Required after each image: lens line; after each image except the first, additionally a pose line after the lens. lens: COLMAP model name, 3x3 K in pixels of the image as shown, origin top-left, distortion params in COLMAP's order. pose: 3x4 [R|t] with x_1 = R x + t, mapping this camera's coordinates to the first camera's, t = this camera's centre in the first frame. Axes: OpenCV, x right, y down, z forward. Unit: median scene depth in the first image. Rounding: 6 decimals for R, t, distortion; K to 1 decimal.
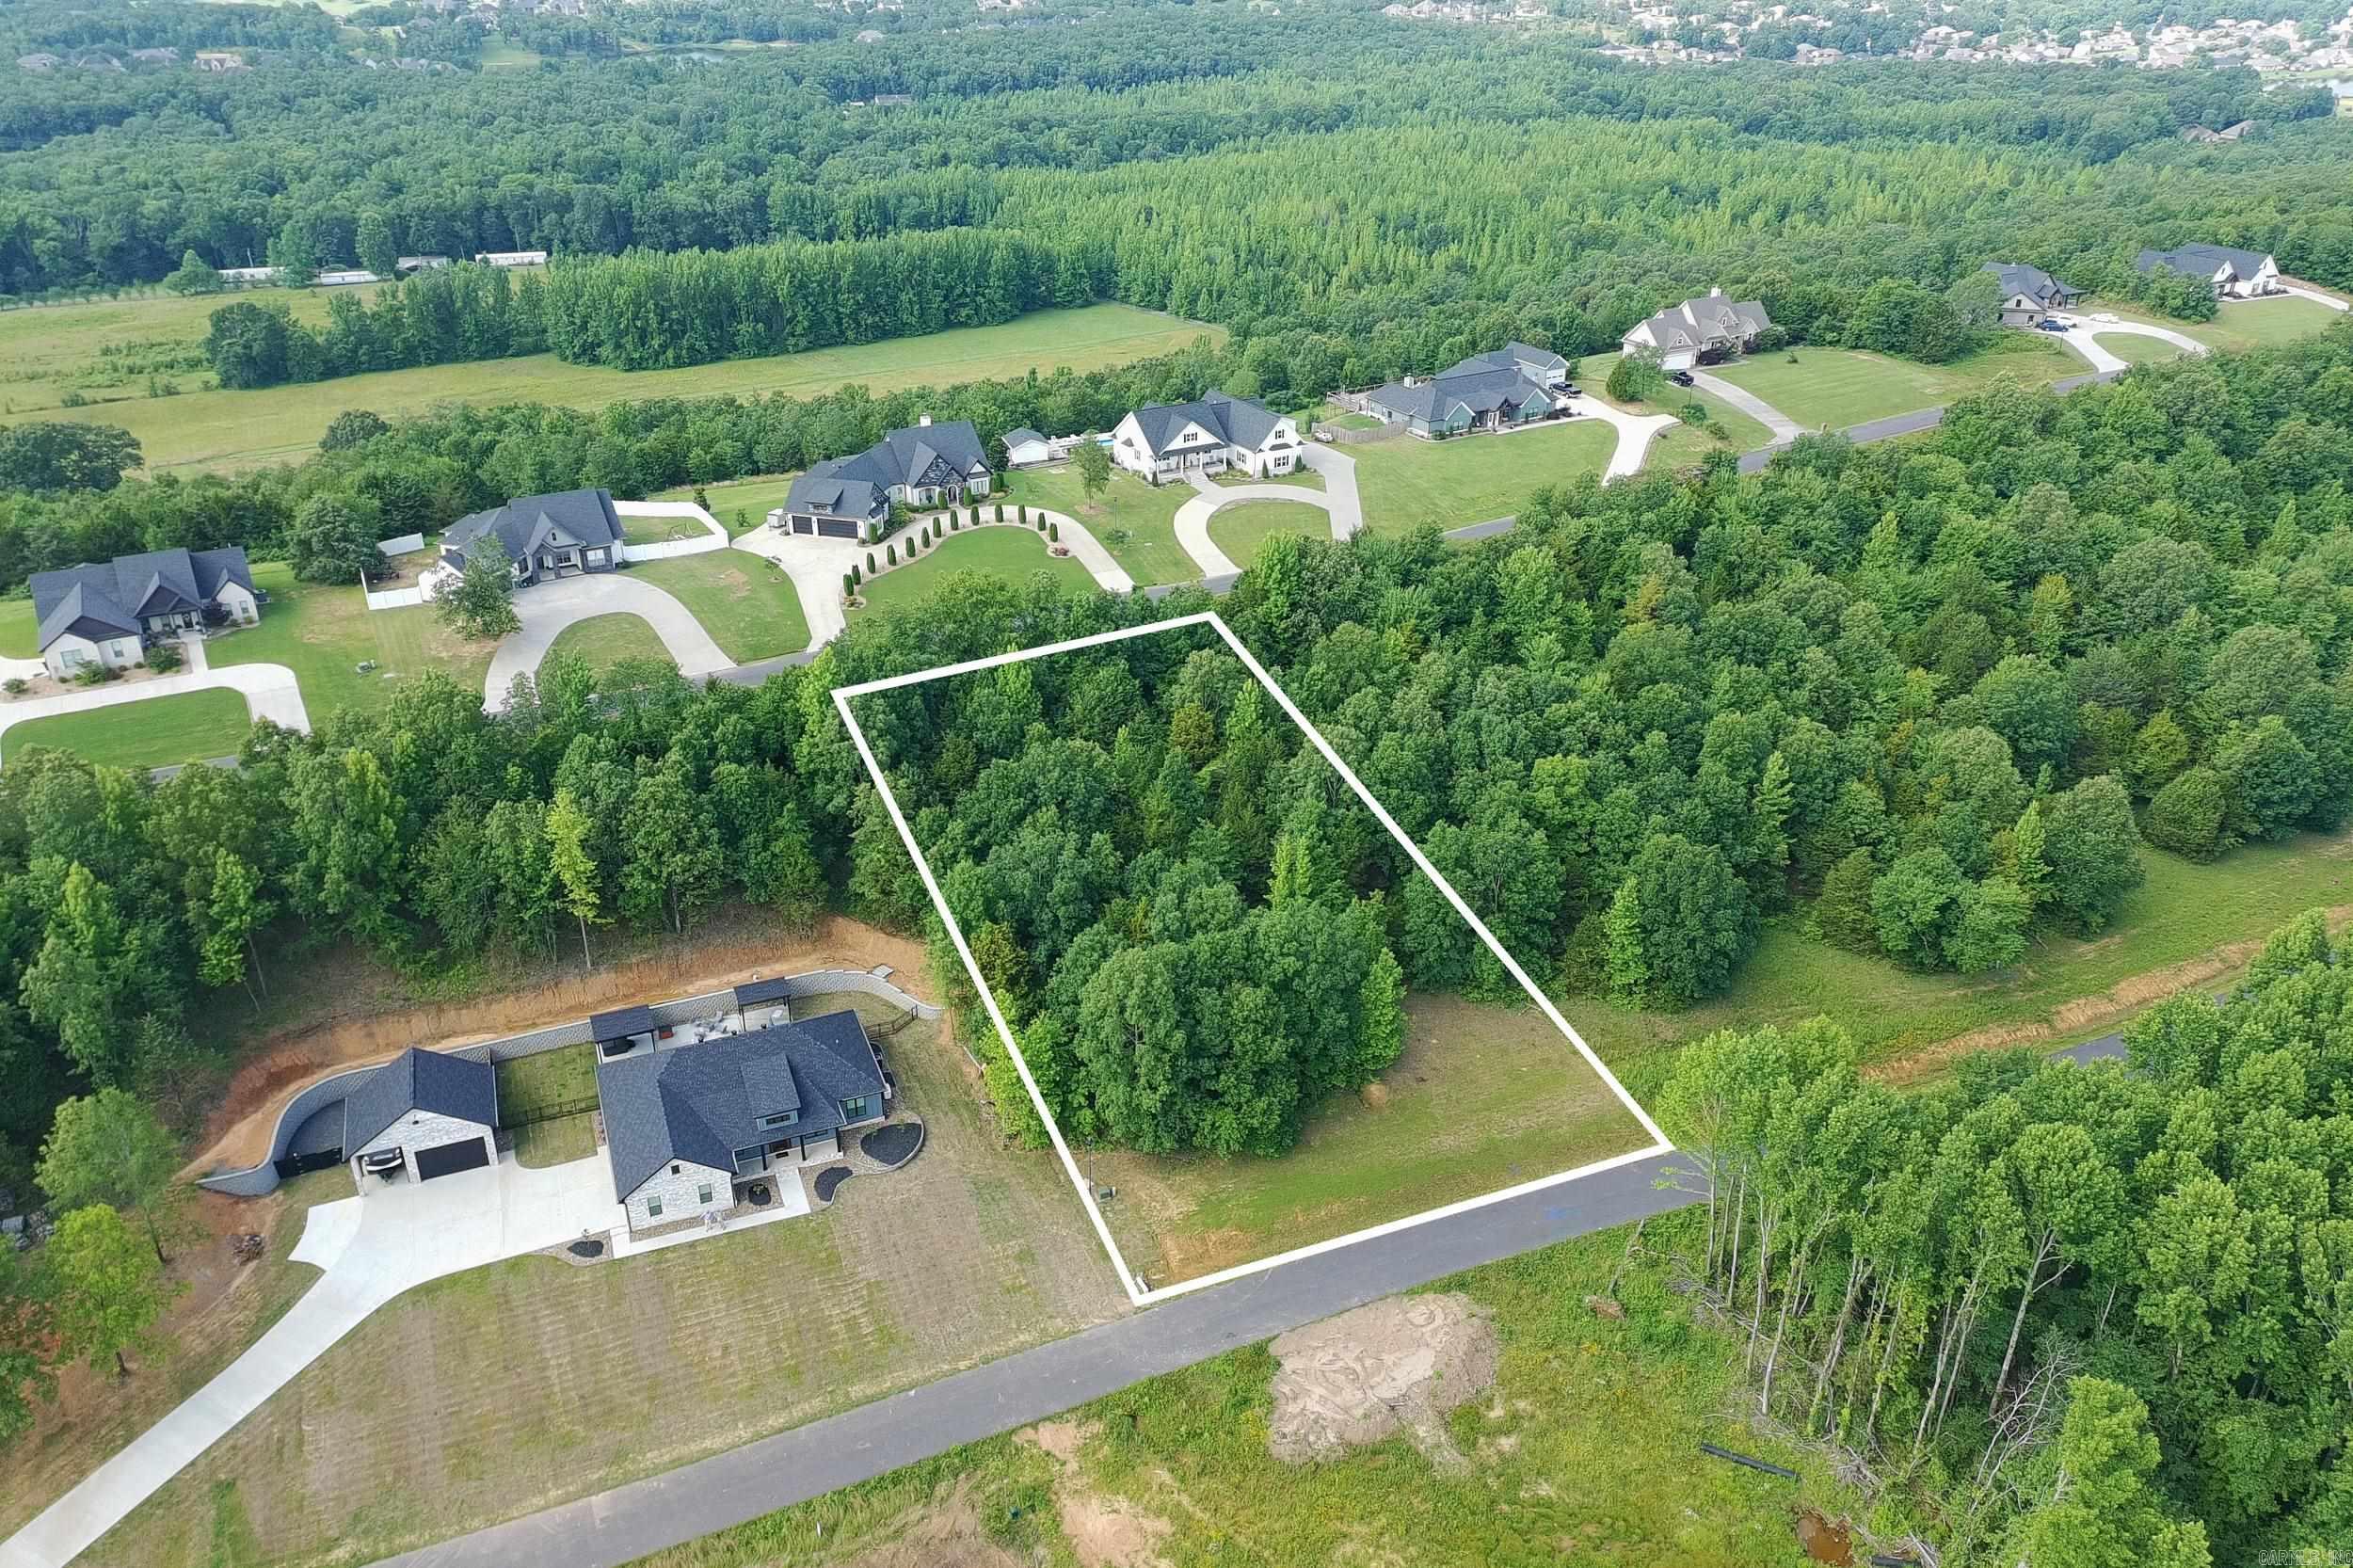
lens RADIAL K [[1745.2, 0, 1184.8], [0, 1745.2, 779.1], [0, 0, 1]] dist [0.070971, -0.061728]
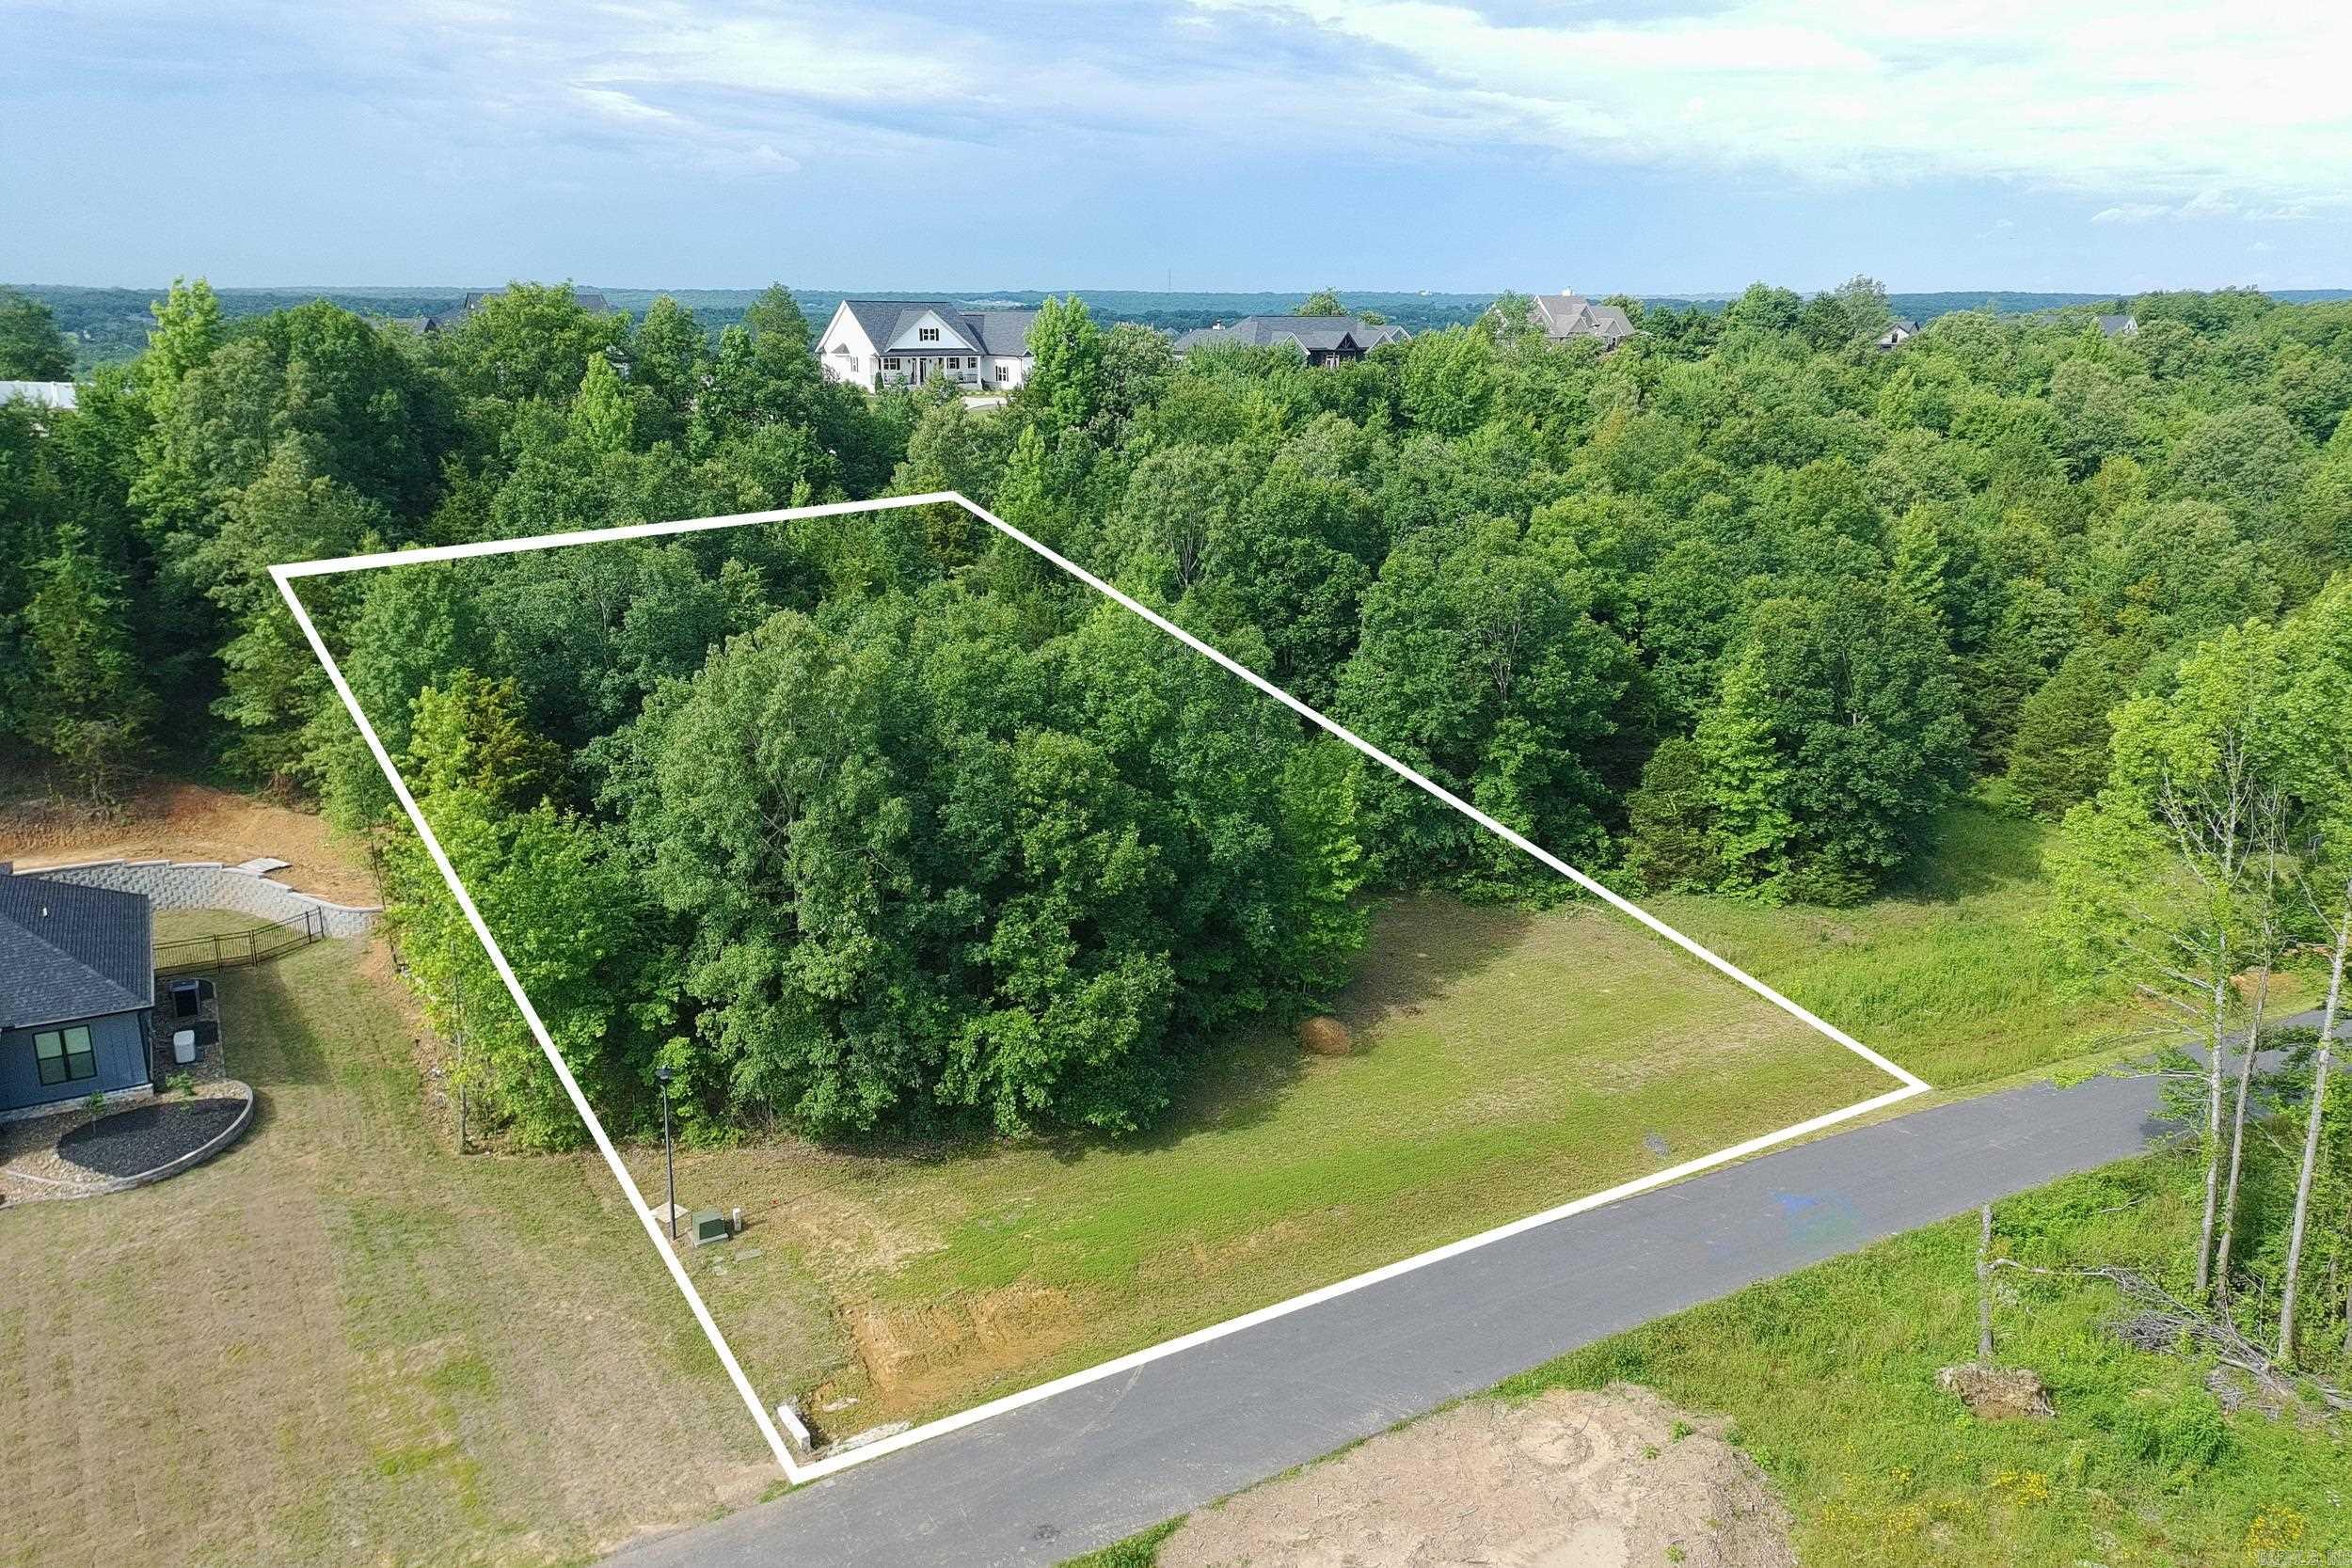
lens RADIAL K [[1744.3, 0, 1181.0], [0, 1744.3, 765.8], [0, 0, 1]] dist [0.070971, -0.061728]
pose [[0.990873, -0.026744, 0.132121, 0.008074], [0.053772, 0.977185, -0.205472, 0.180823], [-0.123612, 0.210701, 0.969704, 0.469462]]
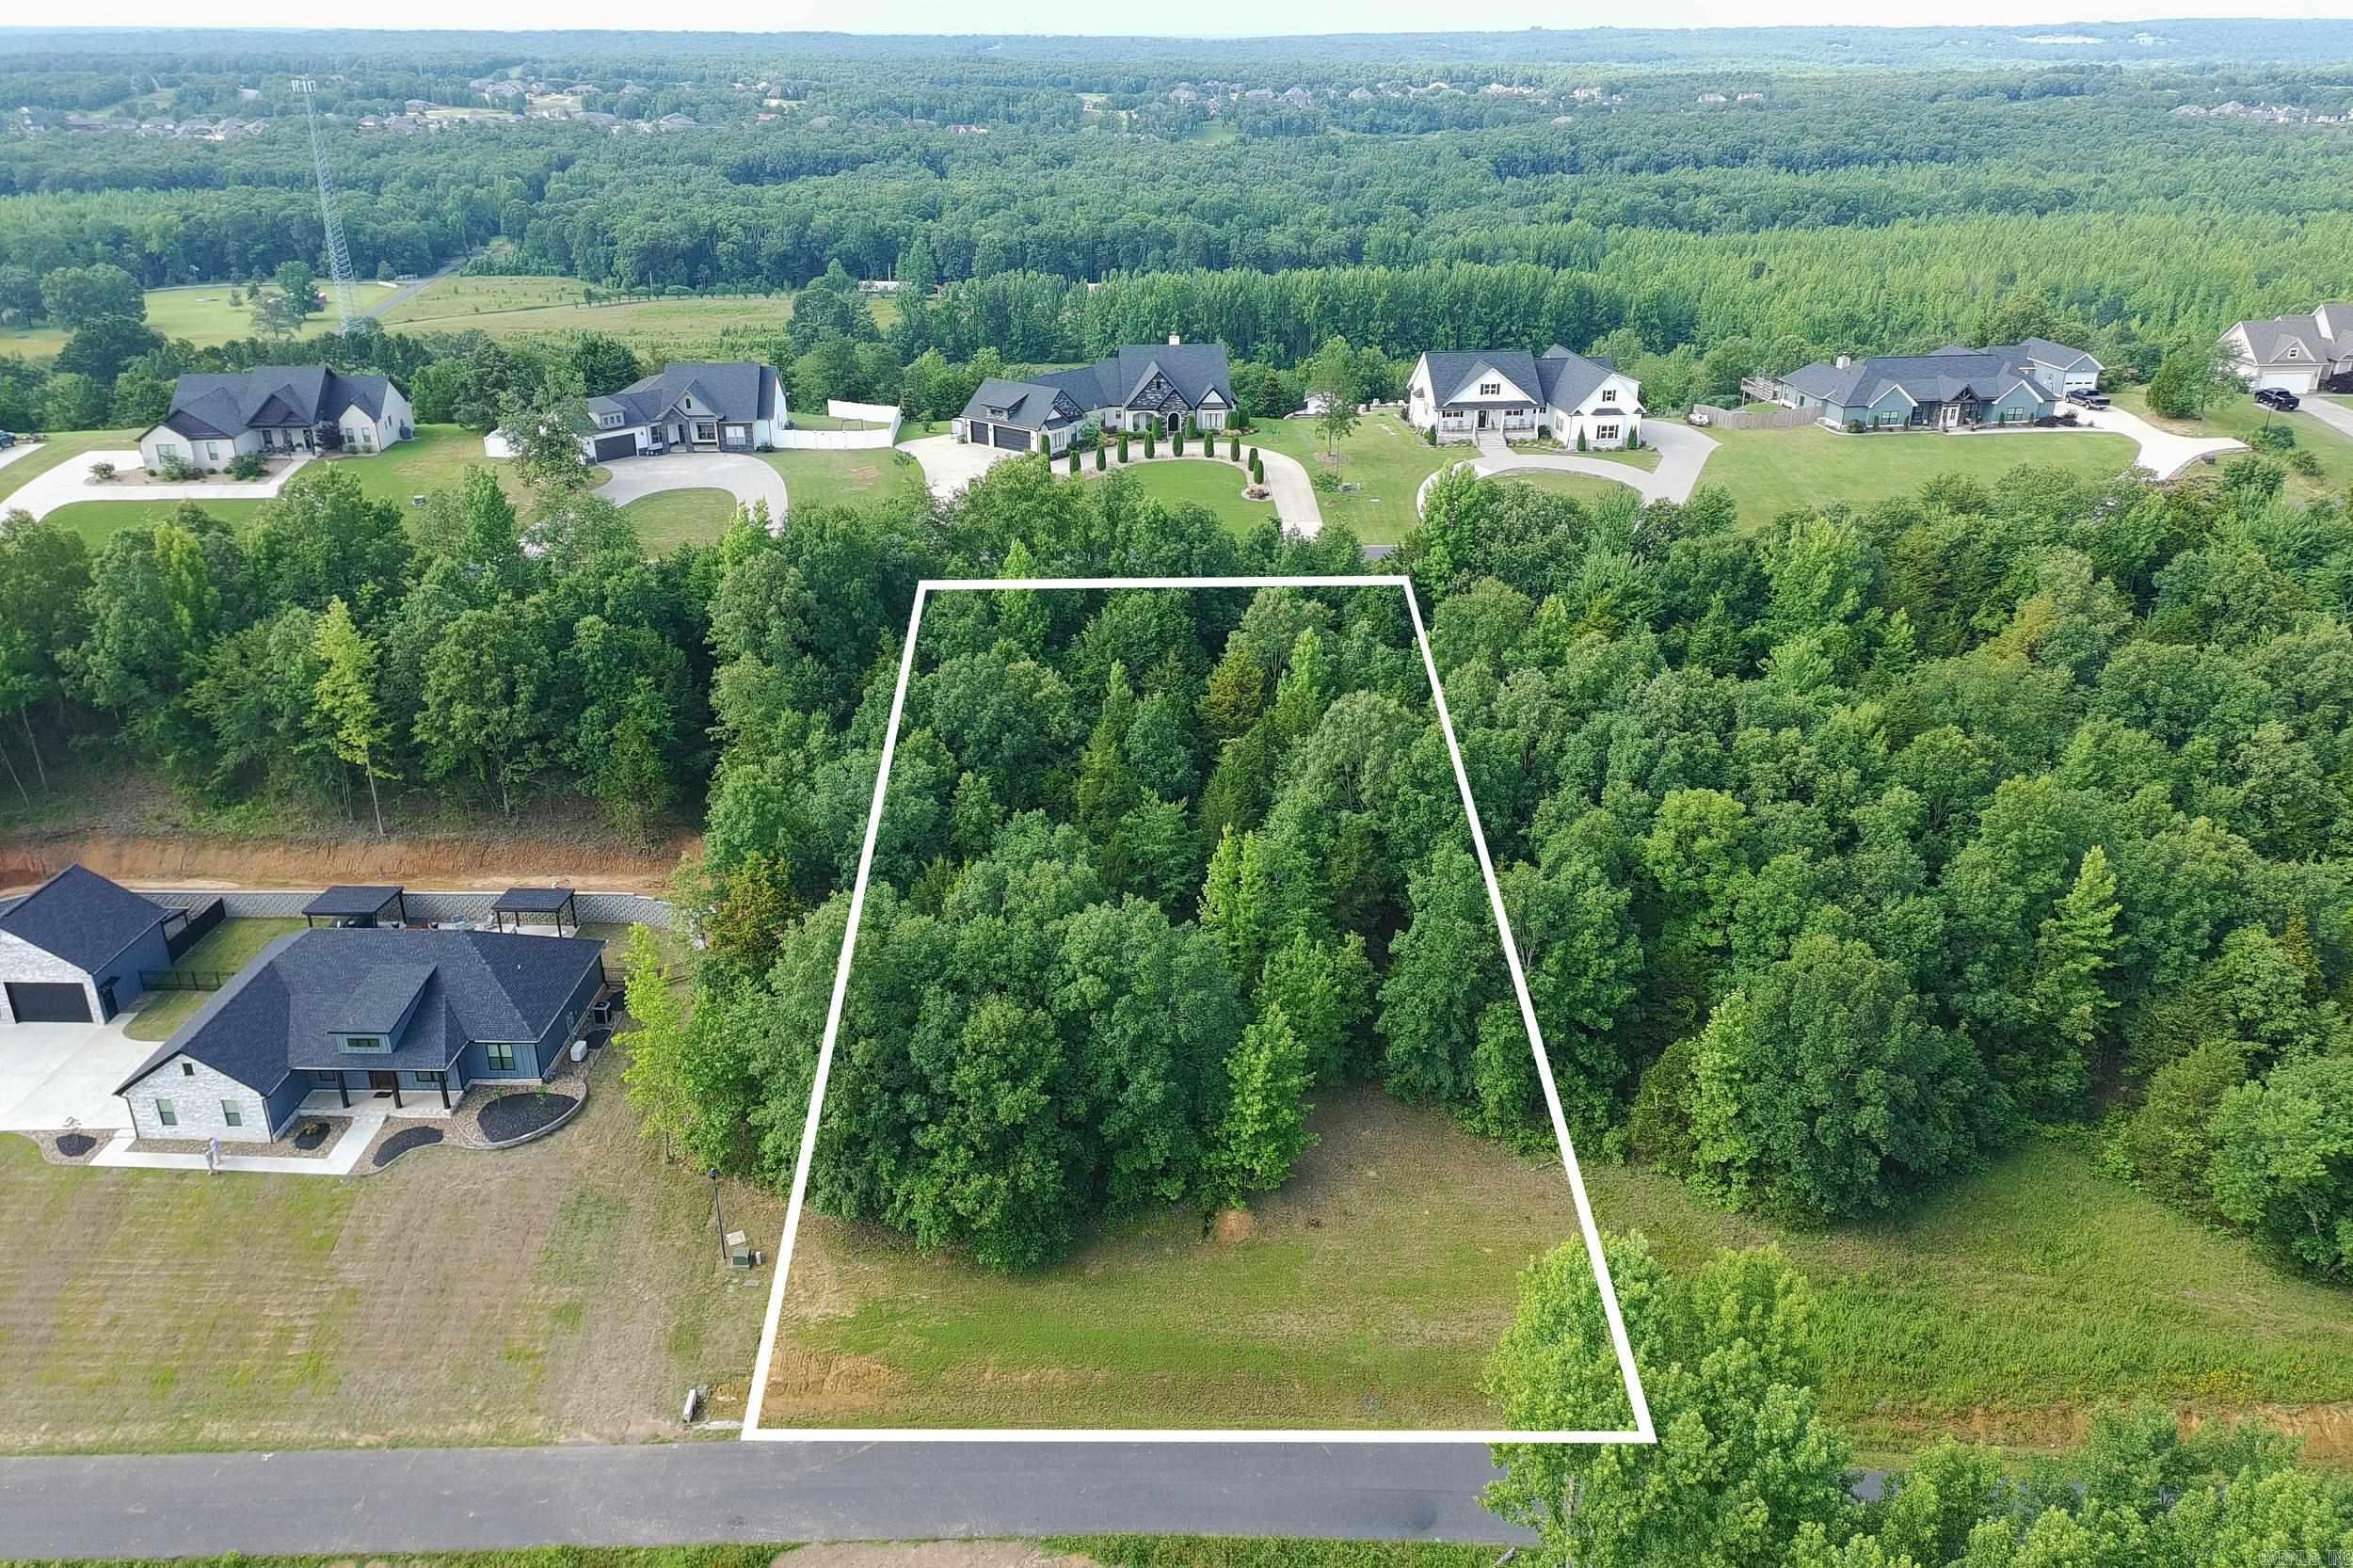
lens RADIAL K [[1745.2, 0, 1181.0], [0, 1745.2, 776.0], [0, 0, 1]] dist [0.070971, -0.061728]
pose [[0.918365, 0.158361, -0.362666, 0.265958], [-0.182030, 0.982778, -0.031809, 0.036028], [0.351383, 0.095228, 0.931376, 0.332124]]
